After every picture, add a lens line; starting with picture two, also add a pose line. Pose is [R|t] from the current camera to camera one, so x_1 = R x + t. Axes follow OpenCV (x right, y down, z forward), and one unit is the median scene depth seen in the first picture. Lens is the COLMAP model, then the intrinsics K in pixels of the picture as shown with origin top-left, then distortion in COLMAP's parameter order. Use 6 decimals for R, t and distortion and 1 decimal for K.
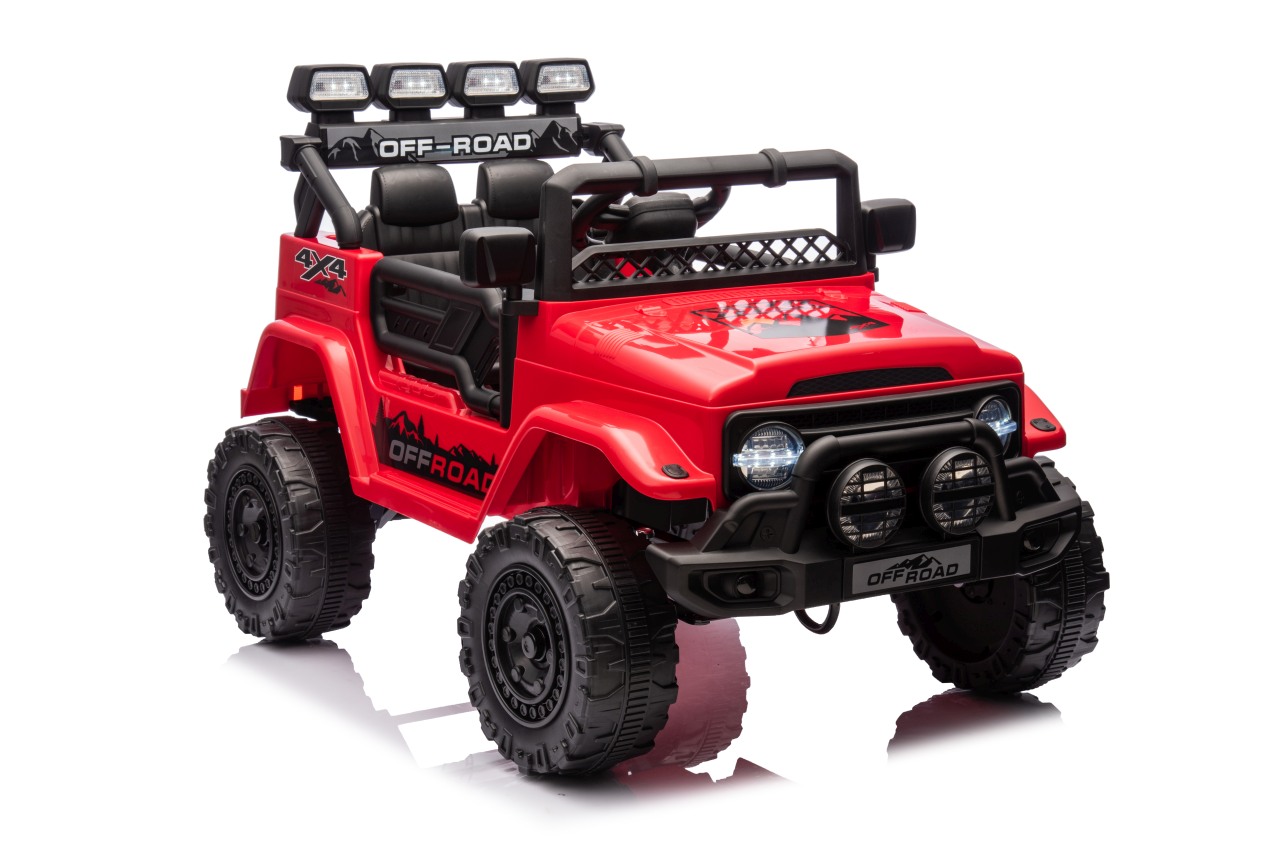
lens RADIAL K [[2587.3, 0, 631.0], [0, 2587.3, 484.5], [0, 0, 1]] dist [0.180322, 0.000000]
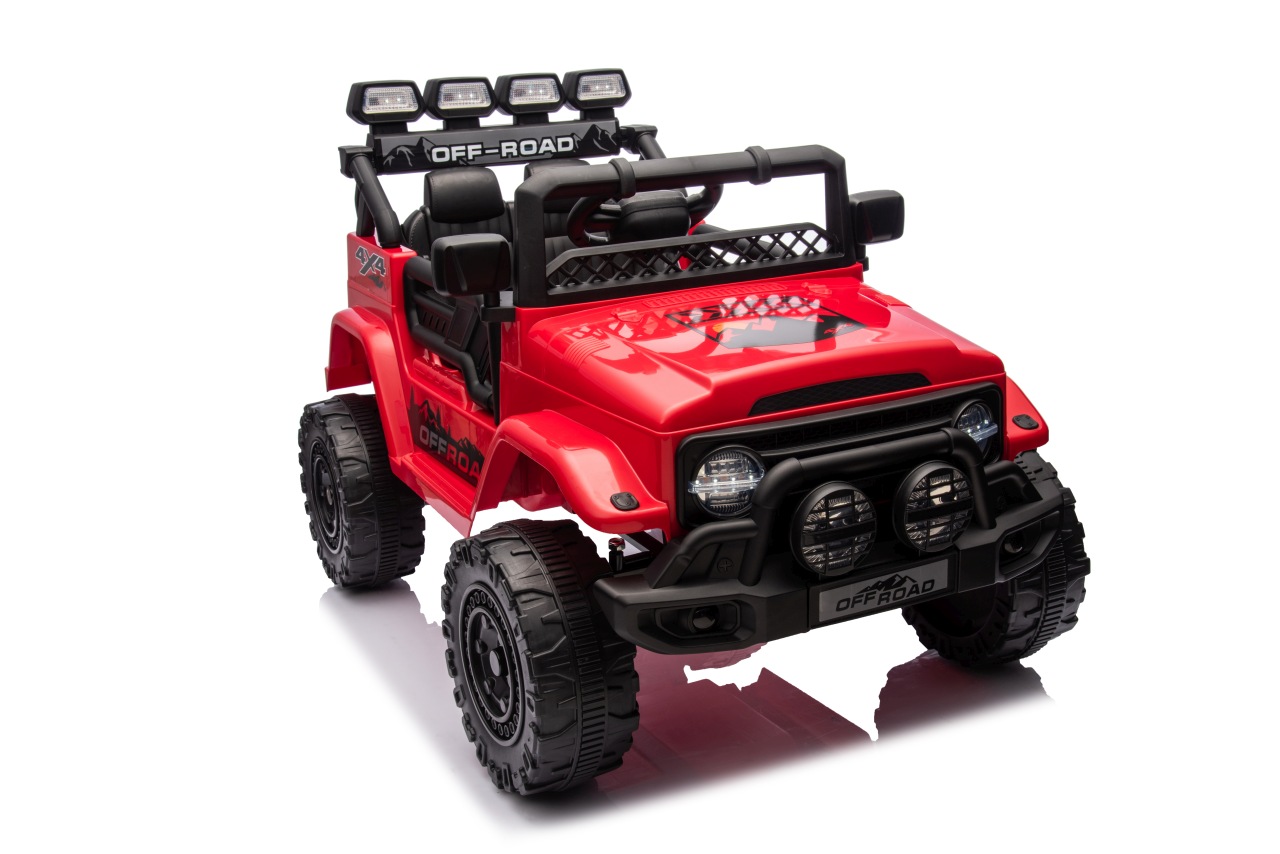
lens RADIAL K [[1417.2, 0, 652.8], [0, 1417.2, 461.8], [0, 0, 1]] dist [0.014624, 0.000000]
pose [[0.994670, -0.006987, -0.102875, 0.066393], [0.016713, 0.995433, 0.093992, -0.055823], [0.101748, -0.095211, 0.990244, 0.409328]]
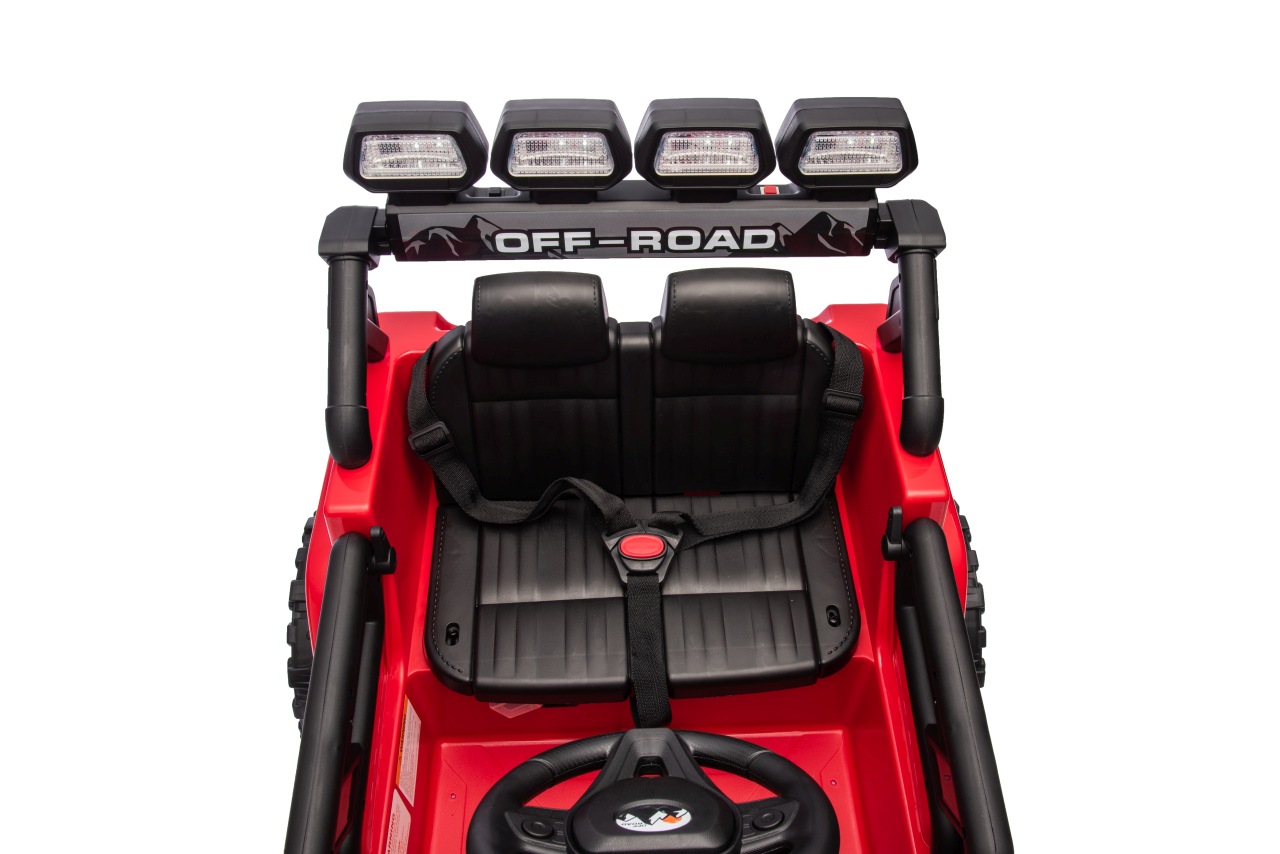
lens RADIAL K [[1044.8, 0, 672.8], [0, 1044.8, 433.5], [0, 0, 1]] dist [-0.061266, -0.003341]
pose [[0.848804, 0.400155, -0.345554, 0.048883], [-0.120515, 0.782811, 0.610478, -0.269527], [0.514789, -0.476531, 0.712678, 0.876231]]
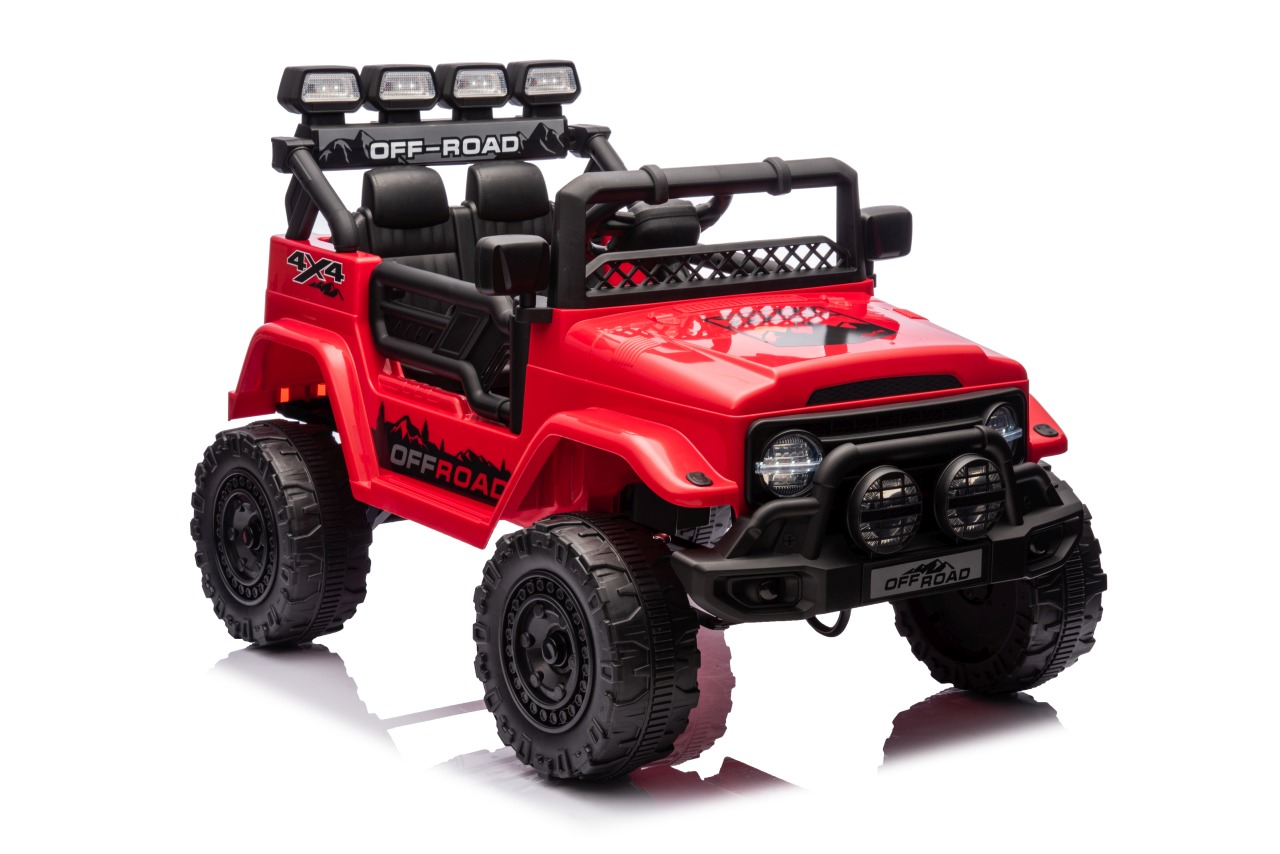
lens RADIAL K [[2651.2, 0, 687.0], [0, 2651.2, 455.1], [0, 0, 1]] dist [0.261288, 0.000000]
pose [[0.997740, -0.001884, 0.067167, -0.047641], [0.002192, 0.999987, -0.004506, -0.008081], [-0.067158, 0.004644, 0.997732, -0.030497]]
